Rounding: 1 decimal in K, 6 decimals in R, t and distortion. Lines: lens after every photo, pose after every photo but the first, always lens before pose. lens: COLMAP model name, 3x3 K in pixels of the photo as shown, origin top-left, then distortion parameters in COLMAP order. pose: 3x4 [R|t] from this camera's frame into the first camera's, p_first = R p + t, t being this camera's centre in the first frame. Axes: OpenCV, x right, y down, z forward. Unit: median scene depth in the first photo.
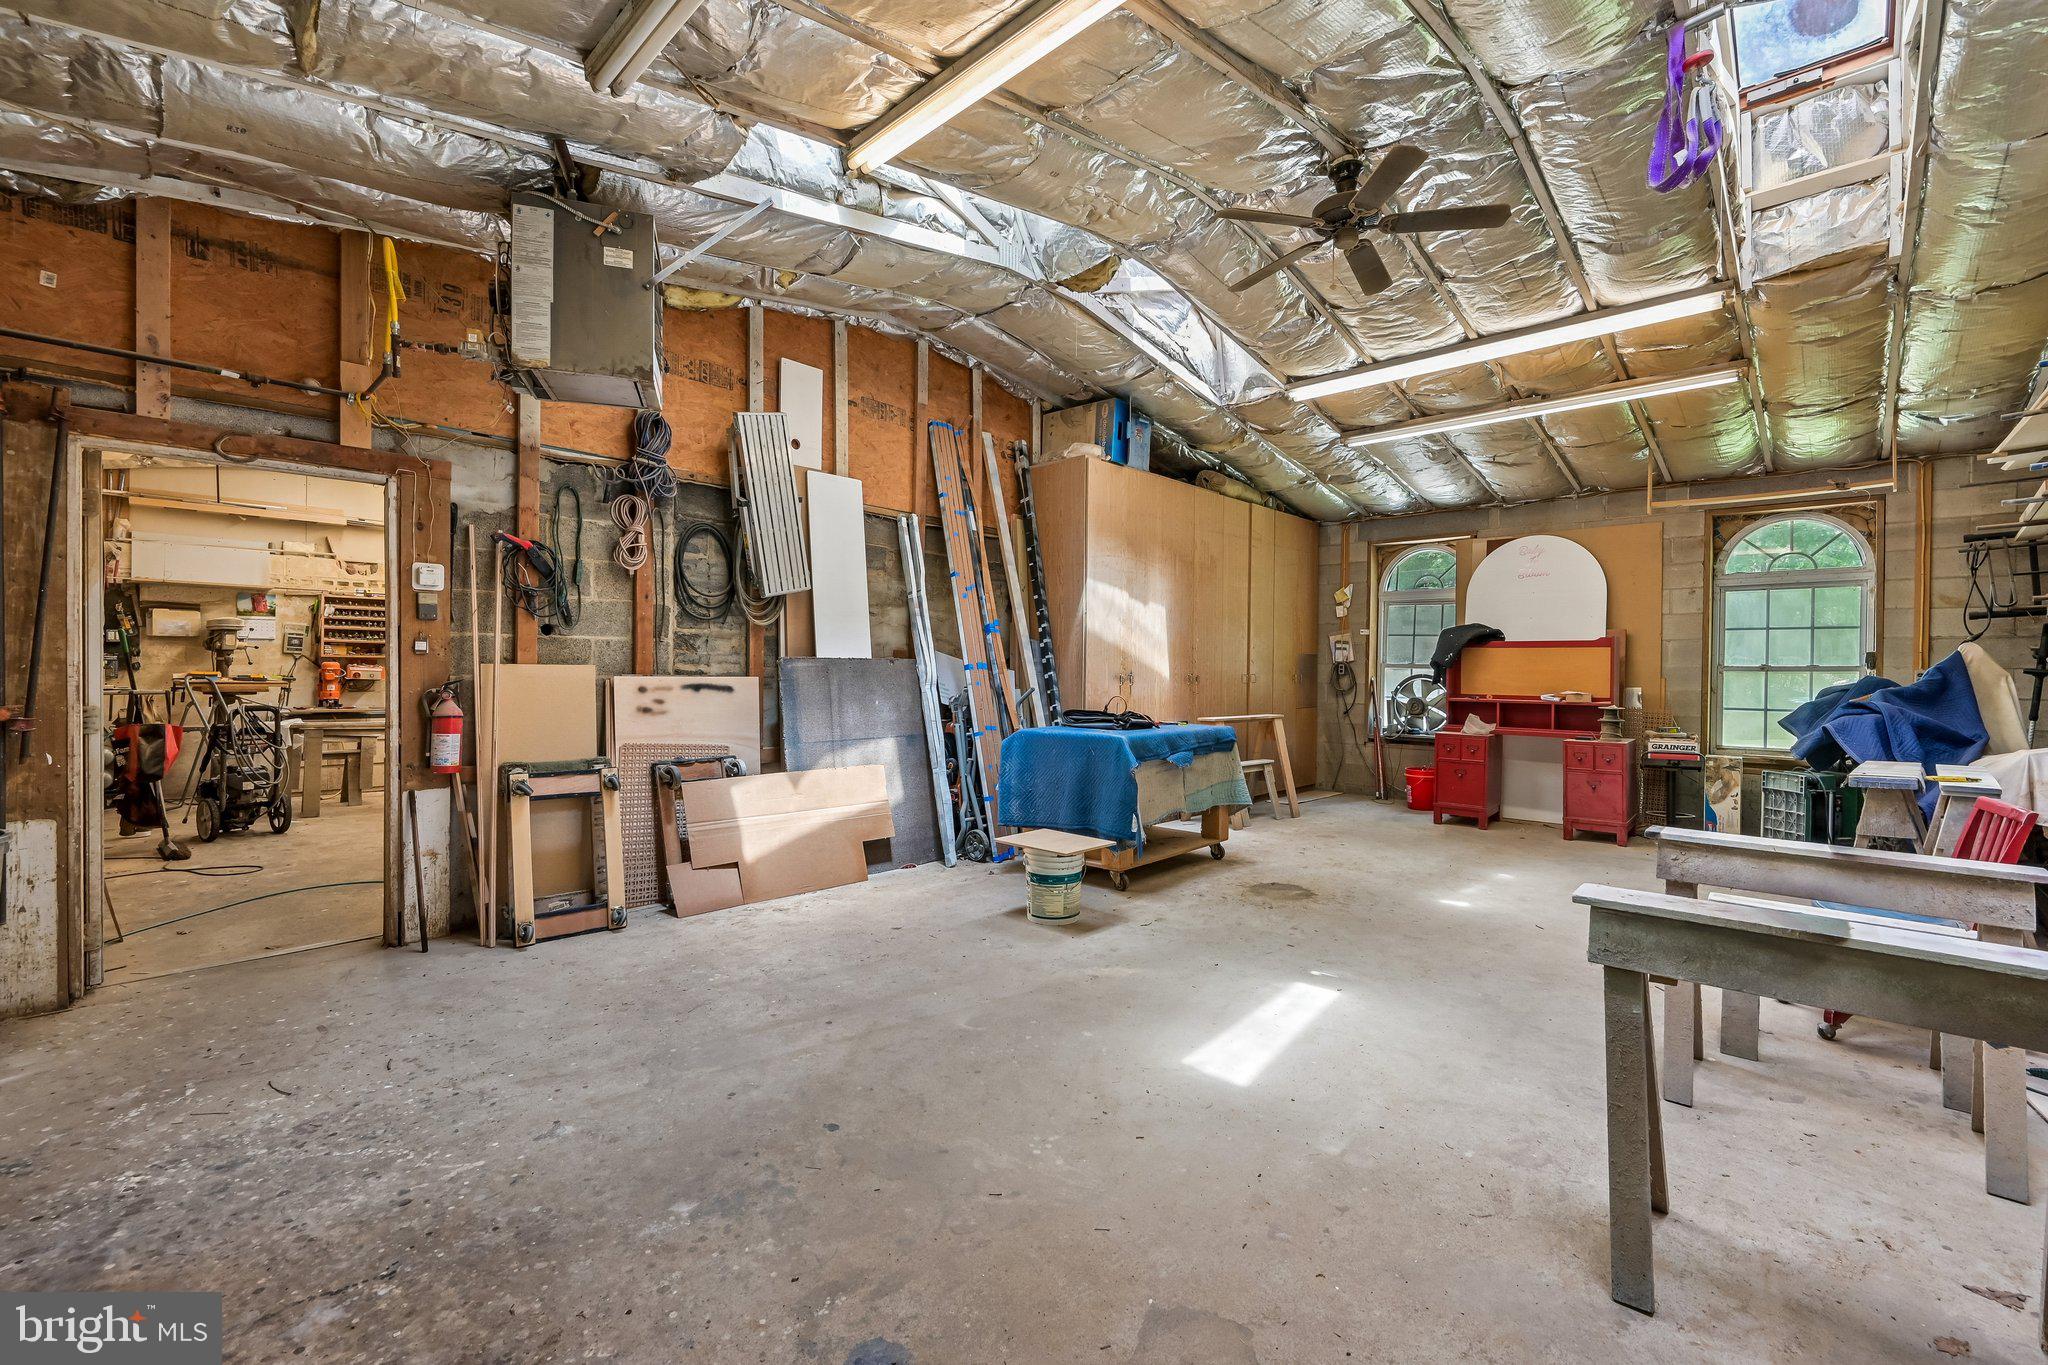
lens RADIAL K [[841.1, 0, 1015.6], [0, 841.1, 674.6], [0, 0, 1]] dist [-0.003873, -0.000198]
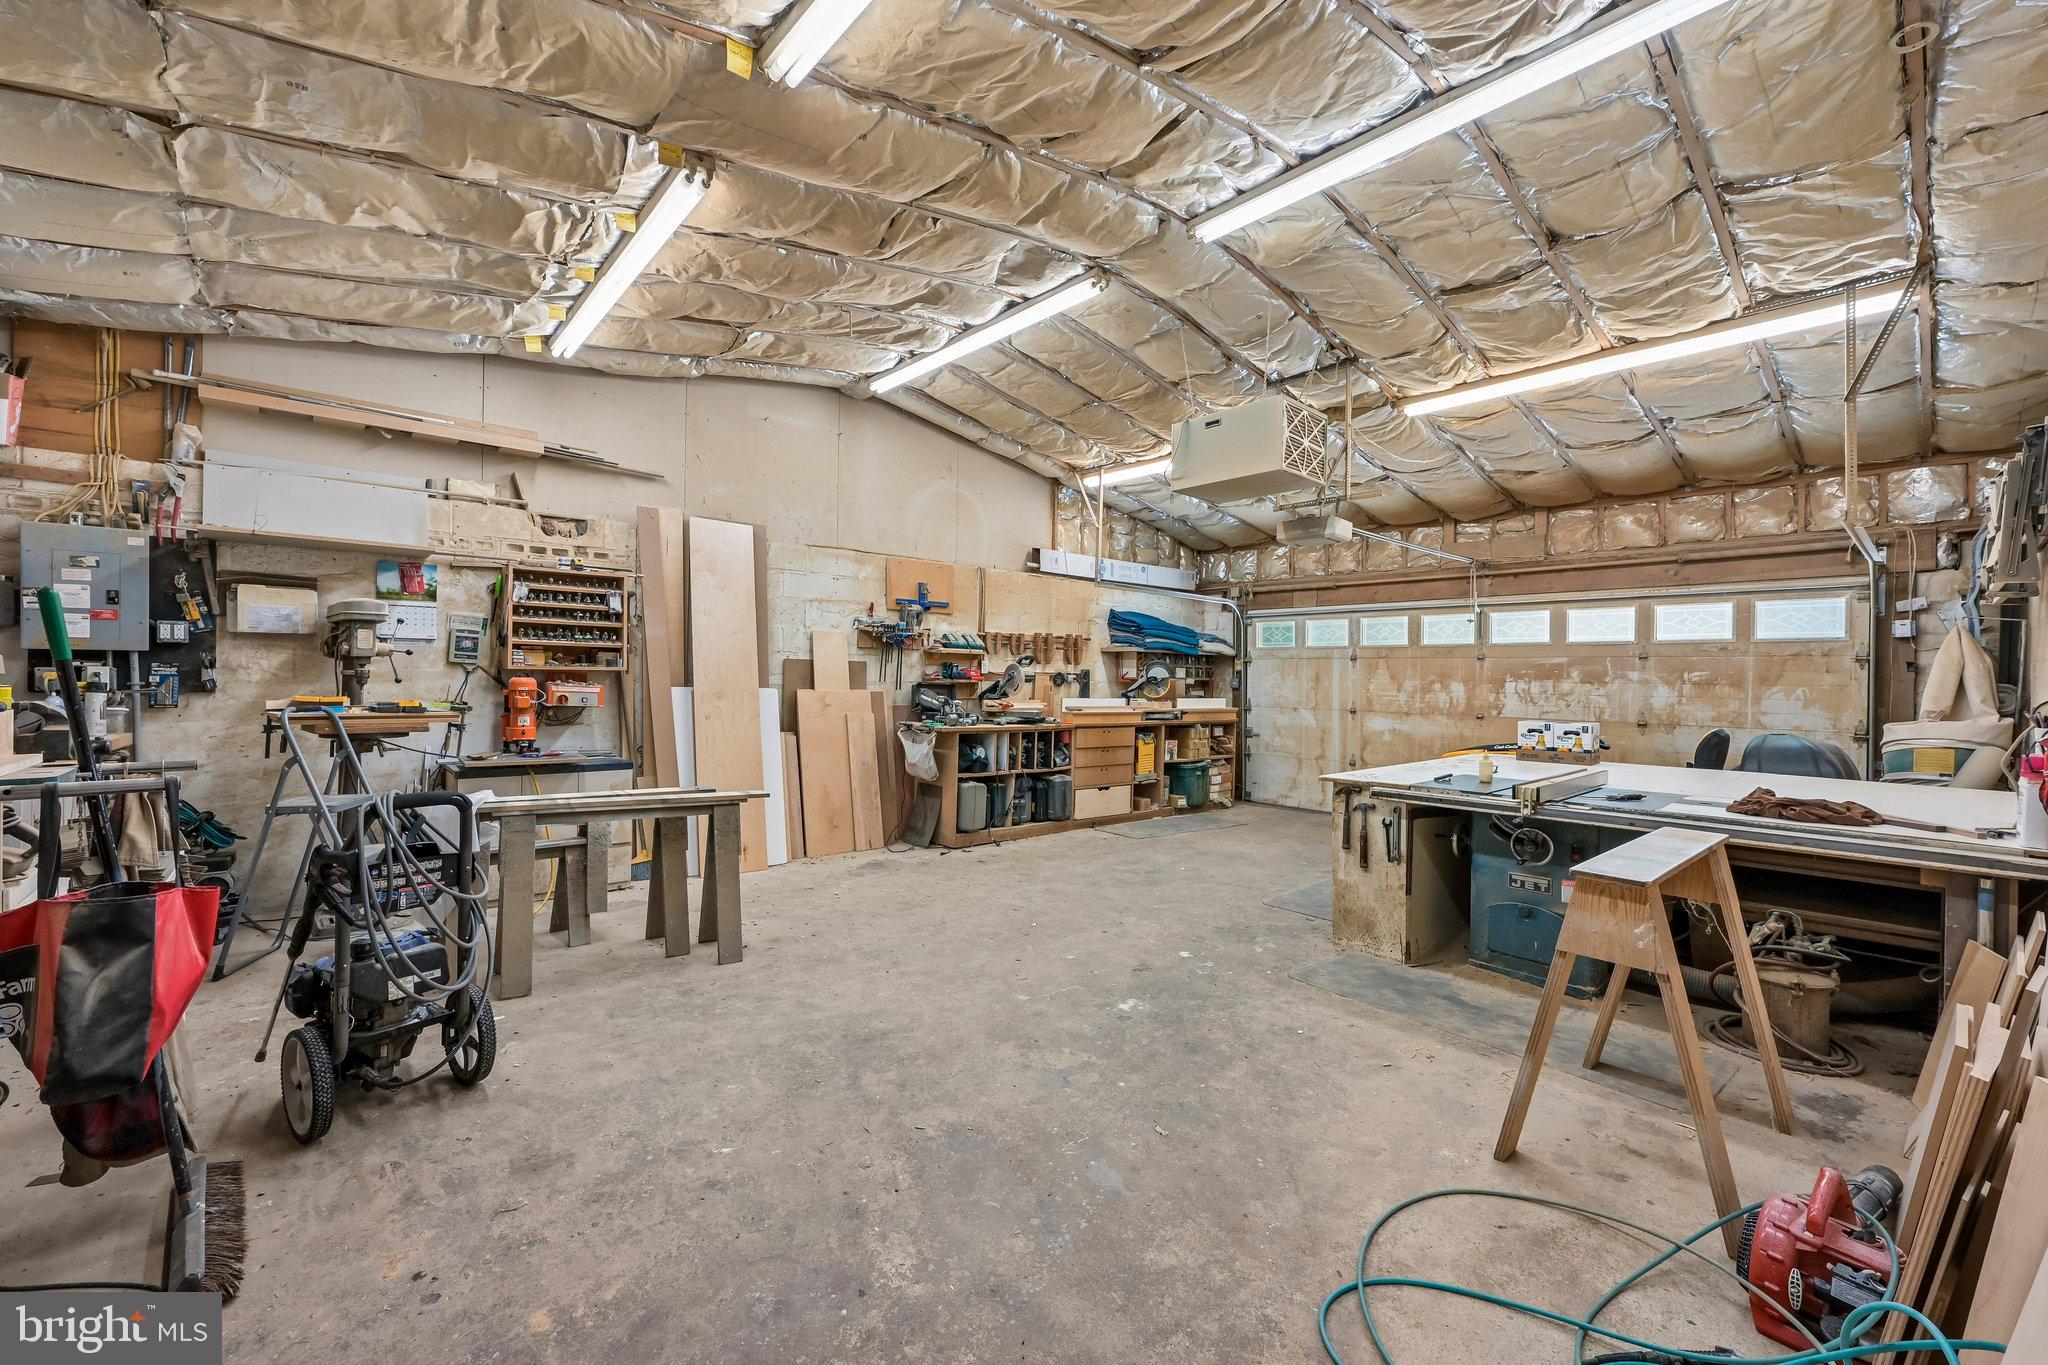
lens RADIAL K [[841.1, 0, 1032.5], [0, 841.1, 685.8], [0, 0, 1]] dist [-0.003873, -0.000198]
pose [[0.996240, 0.002846, -0.086590, -0.430296], [-0.002718, 0.999995, 0.001600, -0.011901], [0.086594, -0.001358, 0.996243, 0.465095]]
